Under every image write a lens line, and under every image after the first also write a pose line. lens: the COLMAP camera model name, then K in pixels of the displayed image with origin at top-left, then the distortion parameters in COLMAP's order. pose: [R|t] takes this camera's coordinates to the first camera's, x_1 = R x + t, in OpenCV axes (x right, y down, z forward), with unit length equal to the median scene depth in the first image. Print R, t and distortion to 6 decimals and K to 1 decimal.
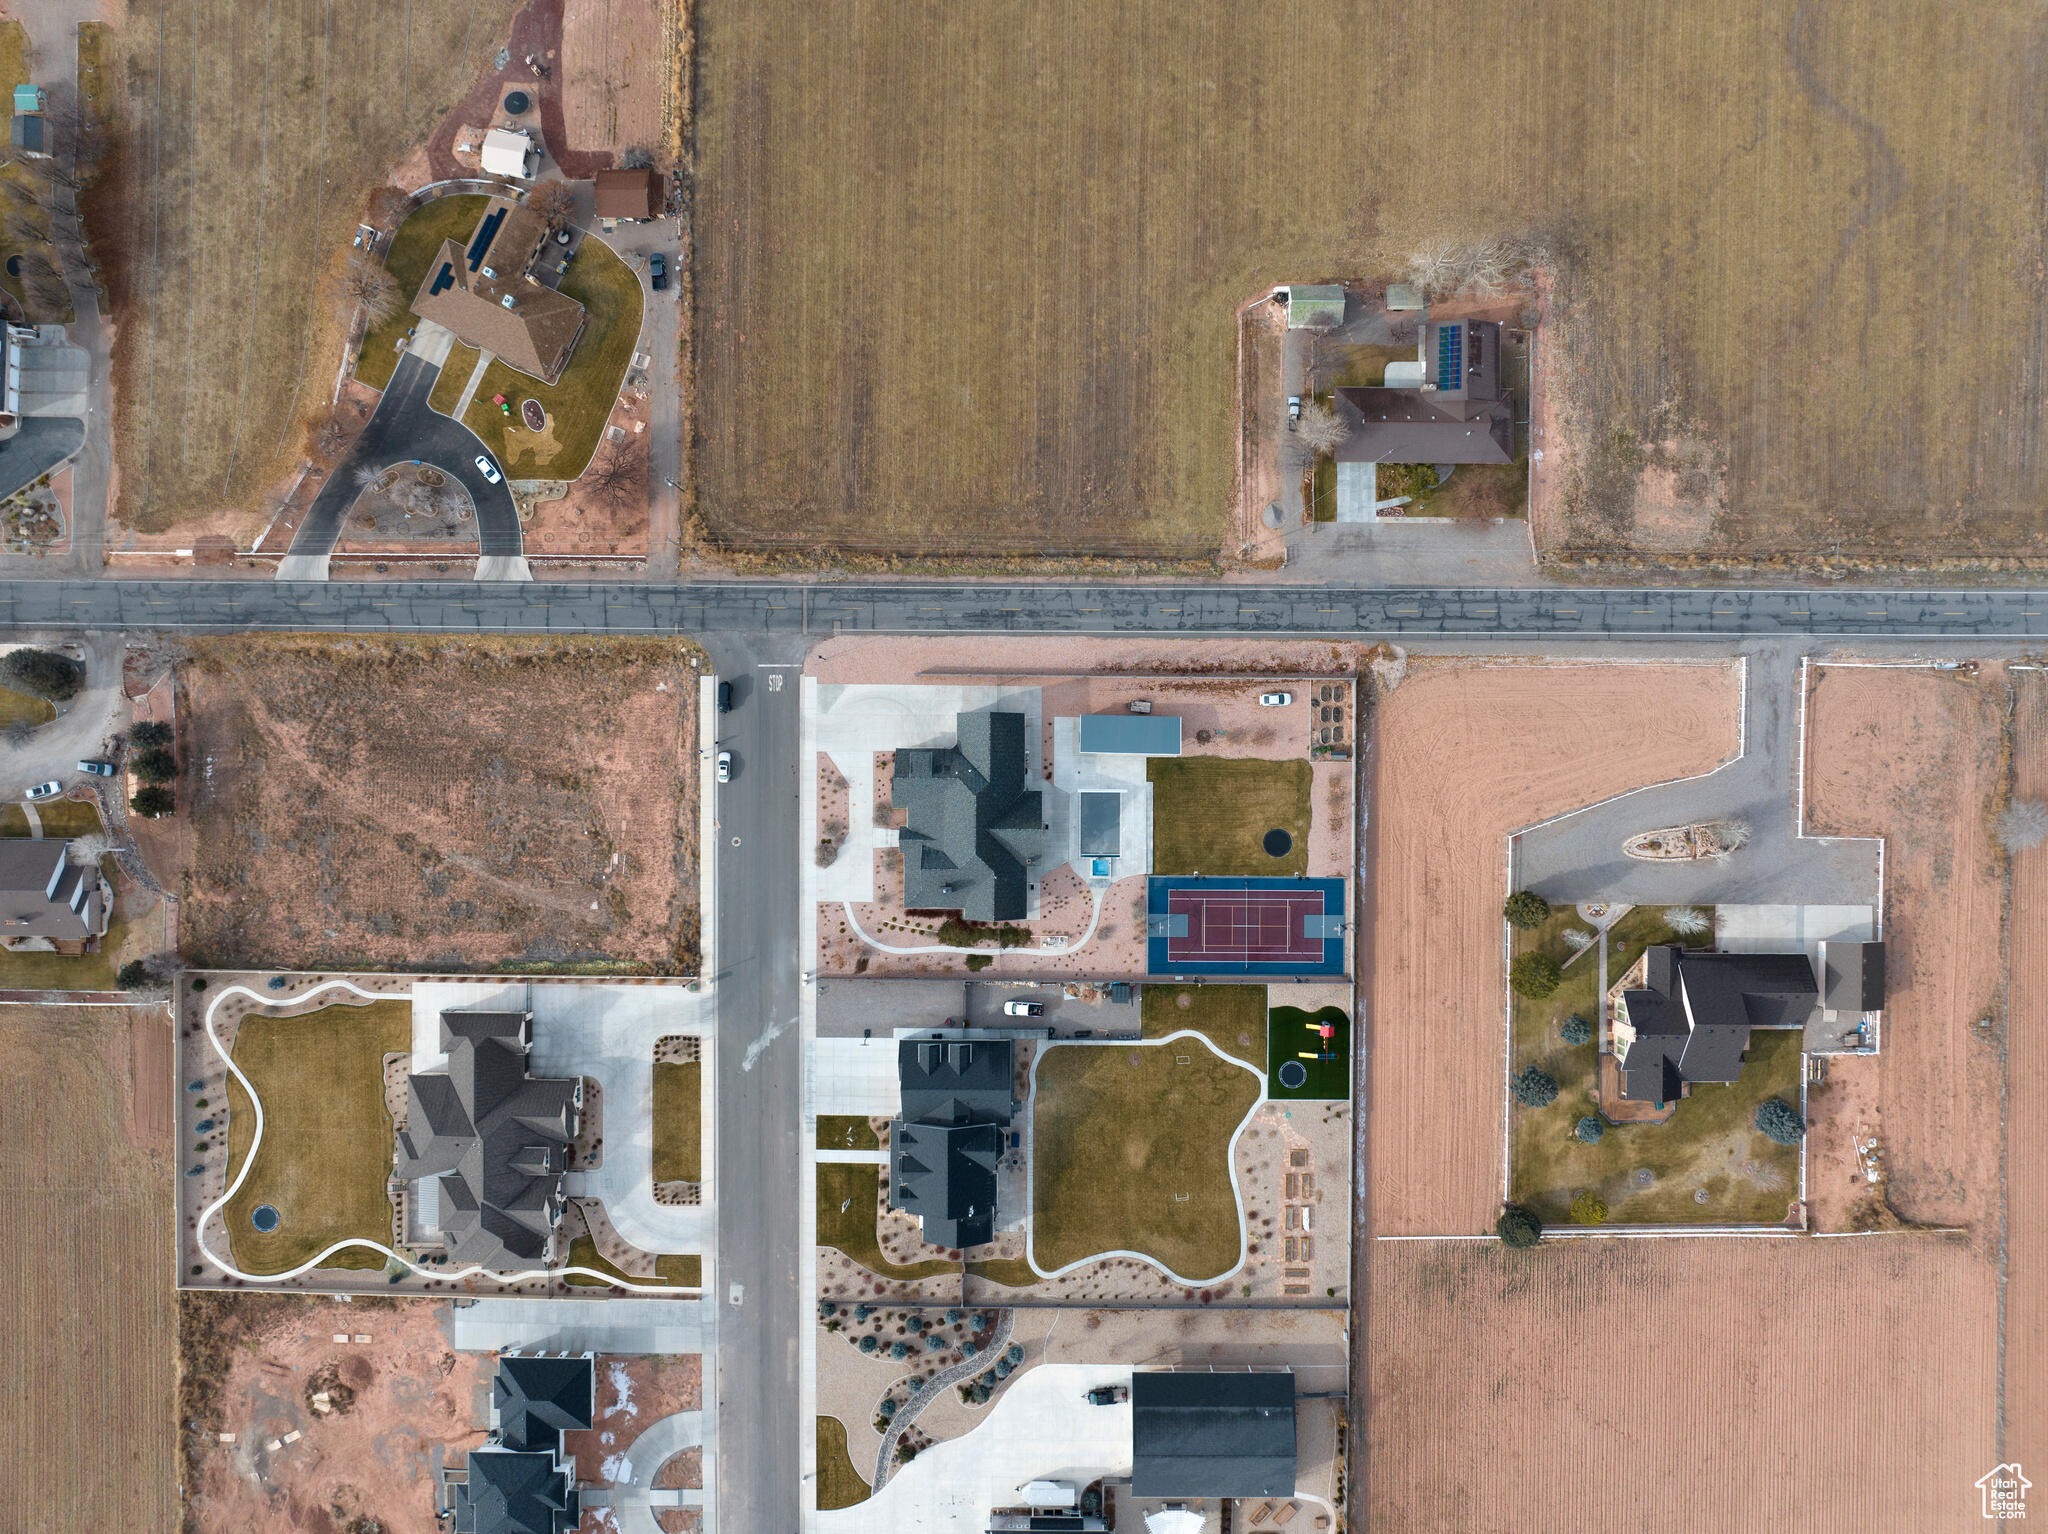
lens RADIAL K [[1440.8, 0, 1032.7], [0, 1440.8, 756.5], [0, 0, 1]] dist [-0.049632, 0.022312]
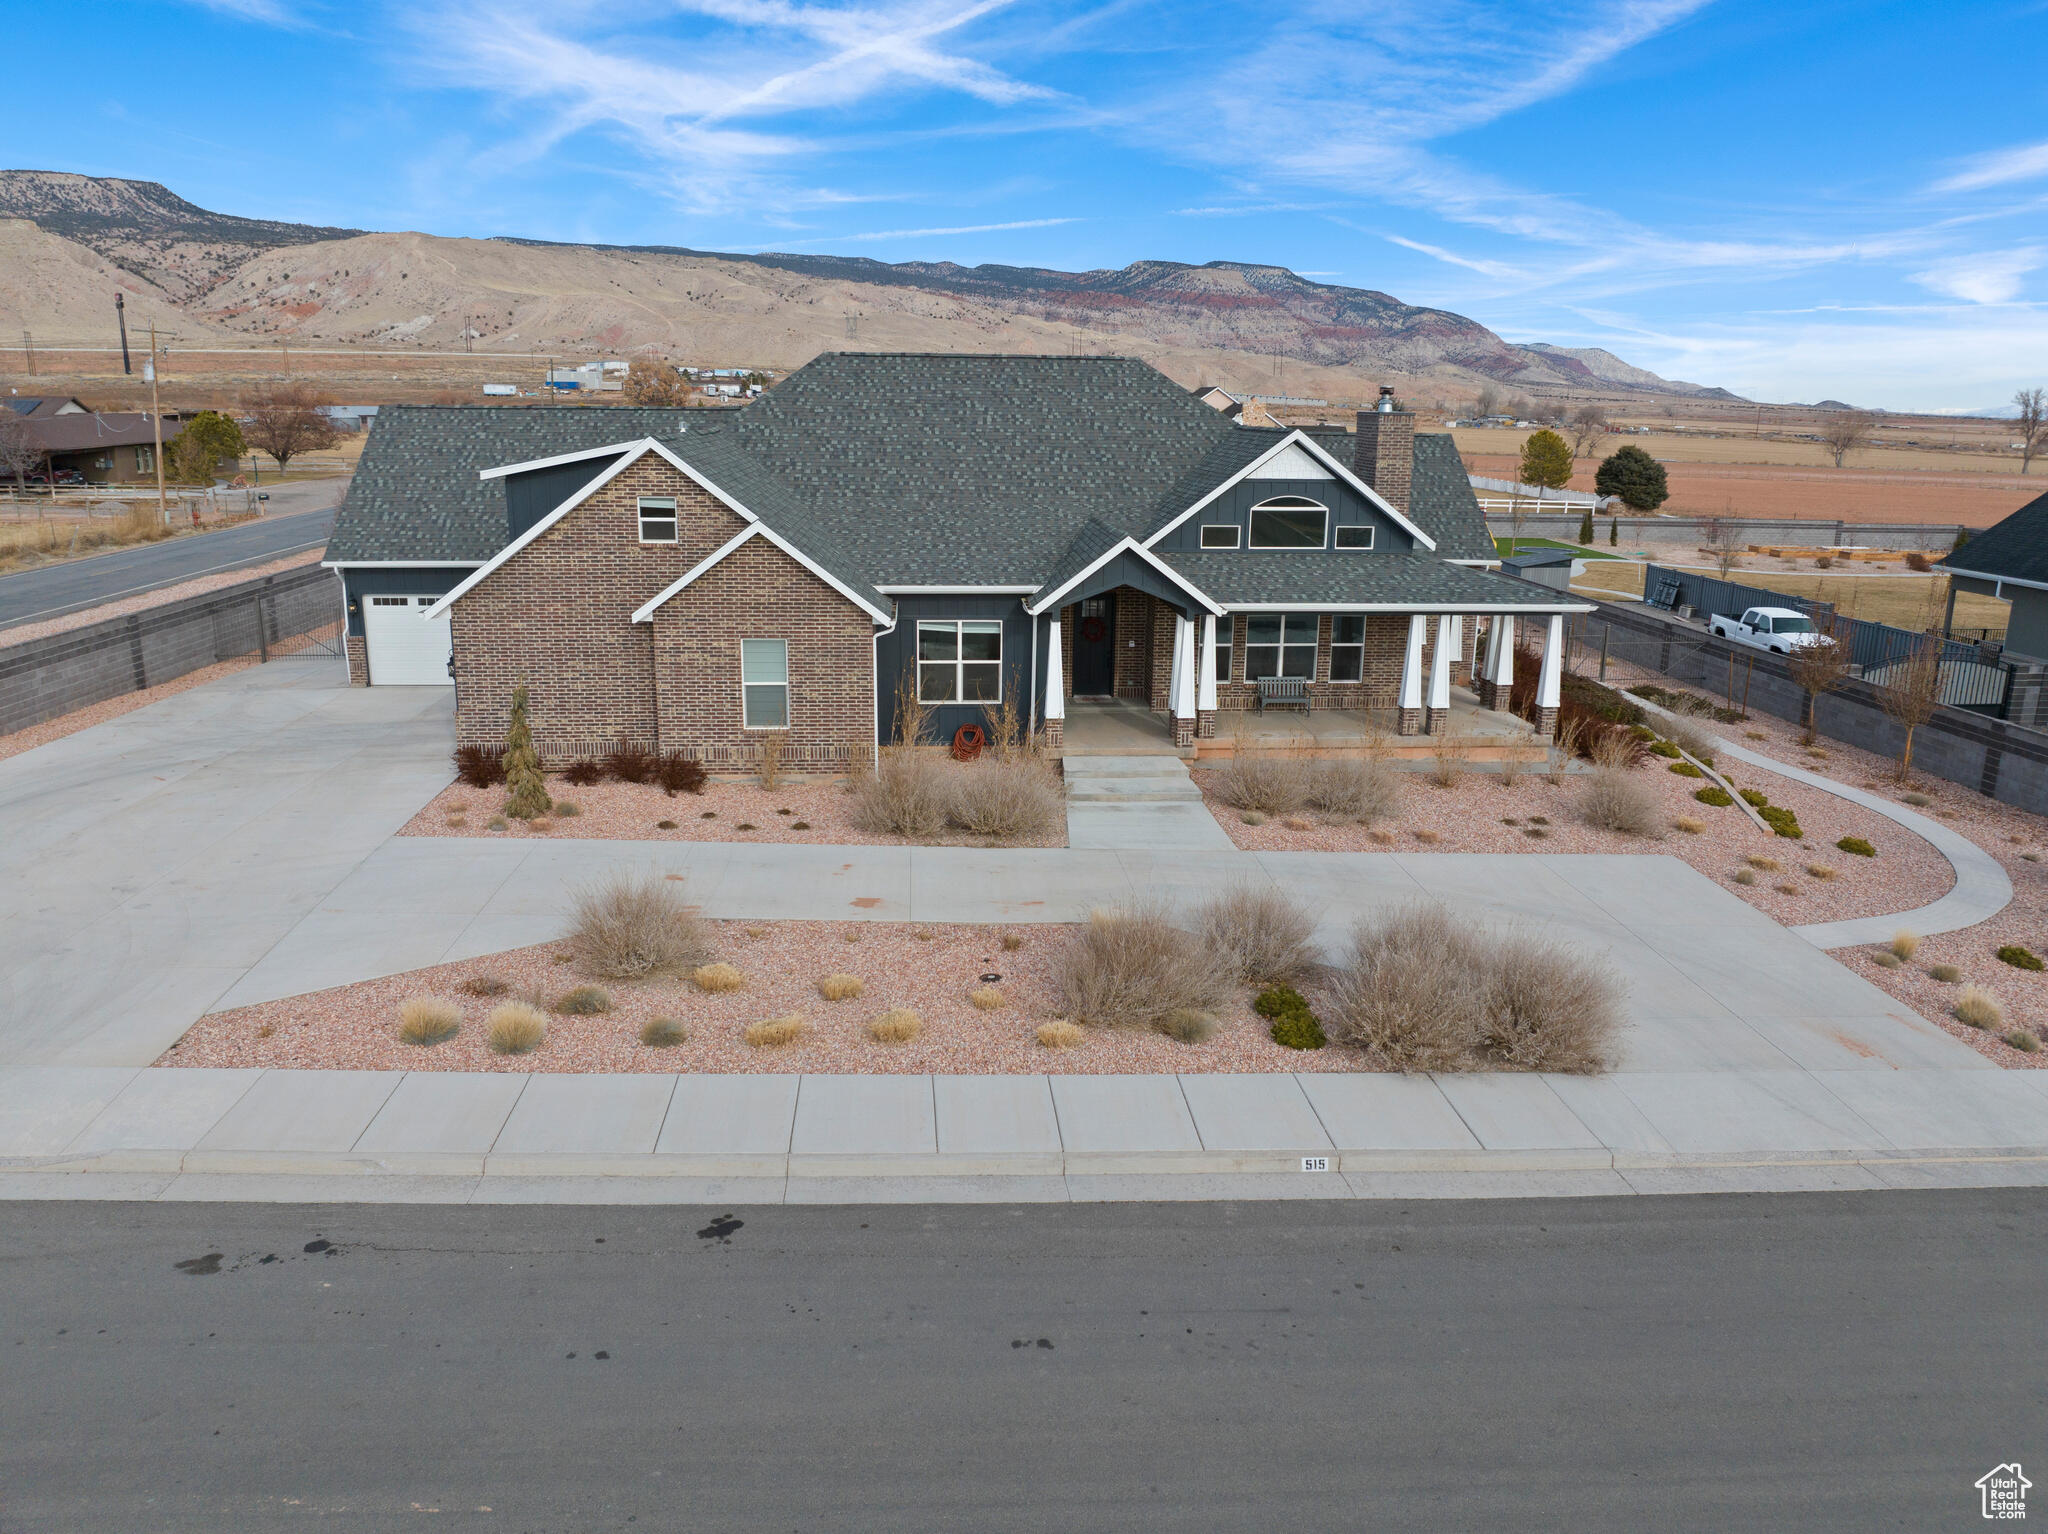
lens RADIAL K [[1440.8, 0, 1032.7], [0, 1440.8, 756.5], [0, 0, 1]] dist [-0.049632, 0.022312]
pose [[-0.087429, -0.252940, 0.963524, -0.220674], [0.995634, 0.009558, 0.092852, 0.035421], [-0.032695, 0.967435, 0.251000, 0.961086]]
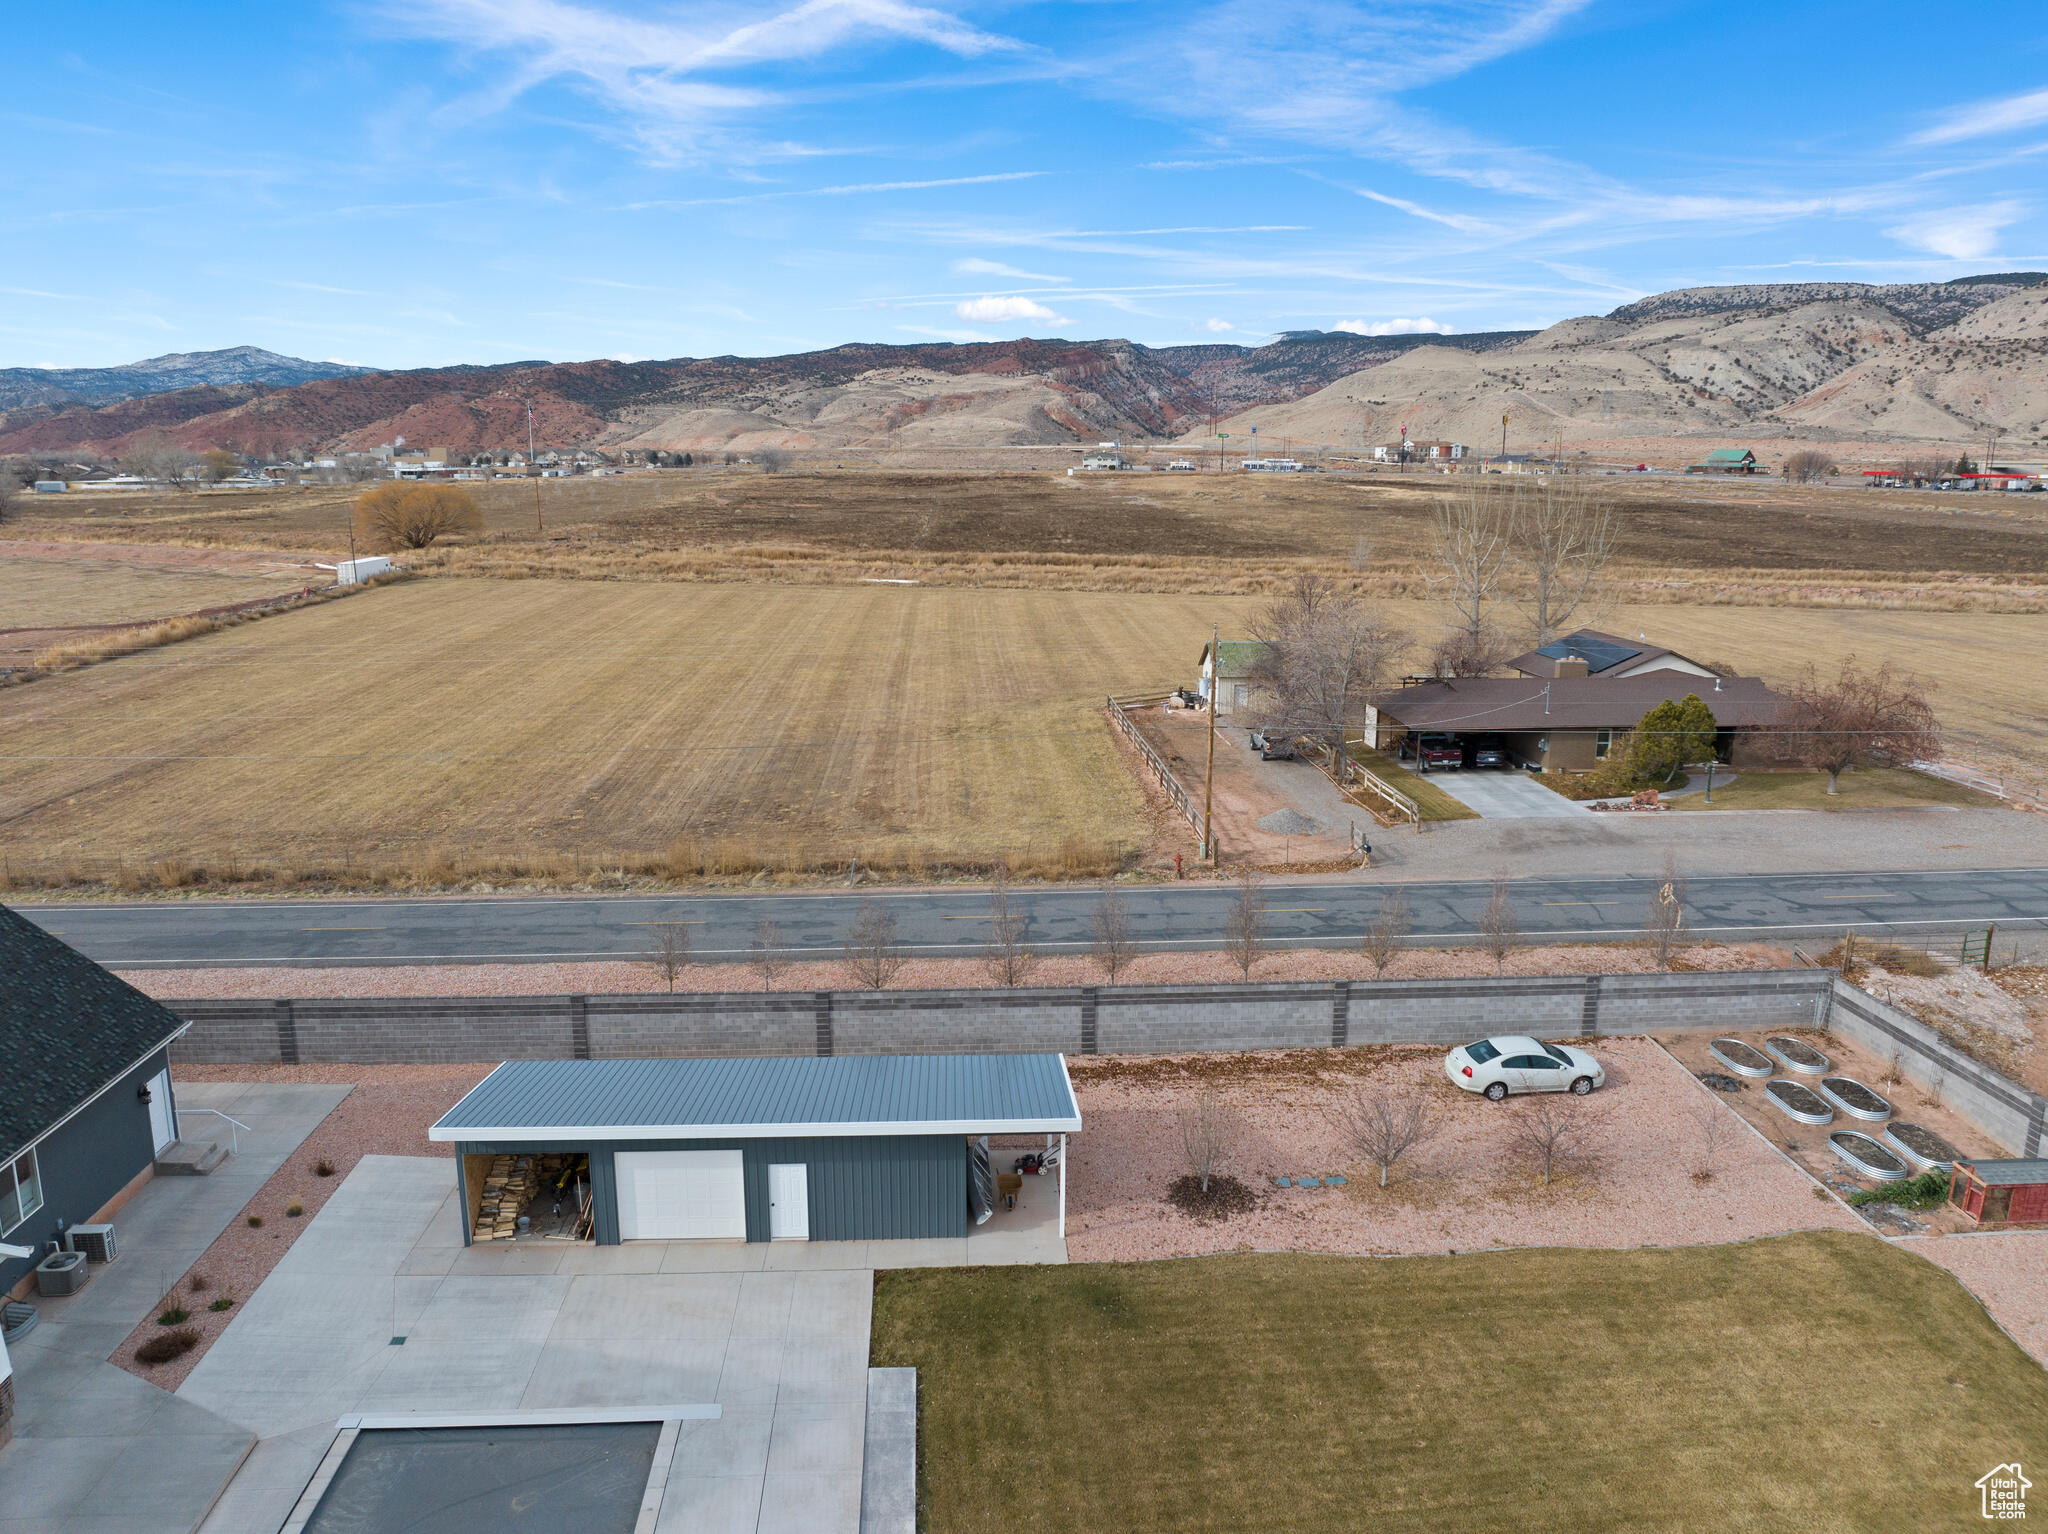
lens RADIAL K [[1440.8, 0, 1032.7], [0, 1440.8, 756.5], [0, 0, 1]] dist [-0.049632, 0.022312]
pose [[0.997035, -0.021697, 0.073822, 0.086289], [0.076774, 0.216684, -0.973218, 0.140931], [0.005120, 0.976001, 0.217708, 0.914211]]
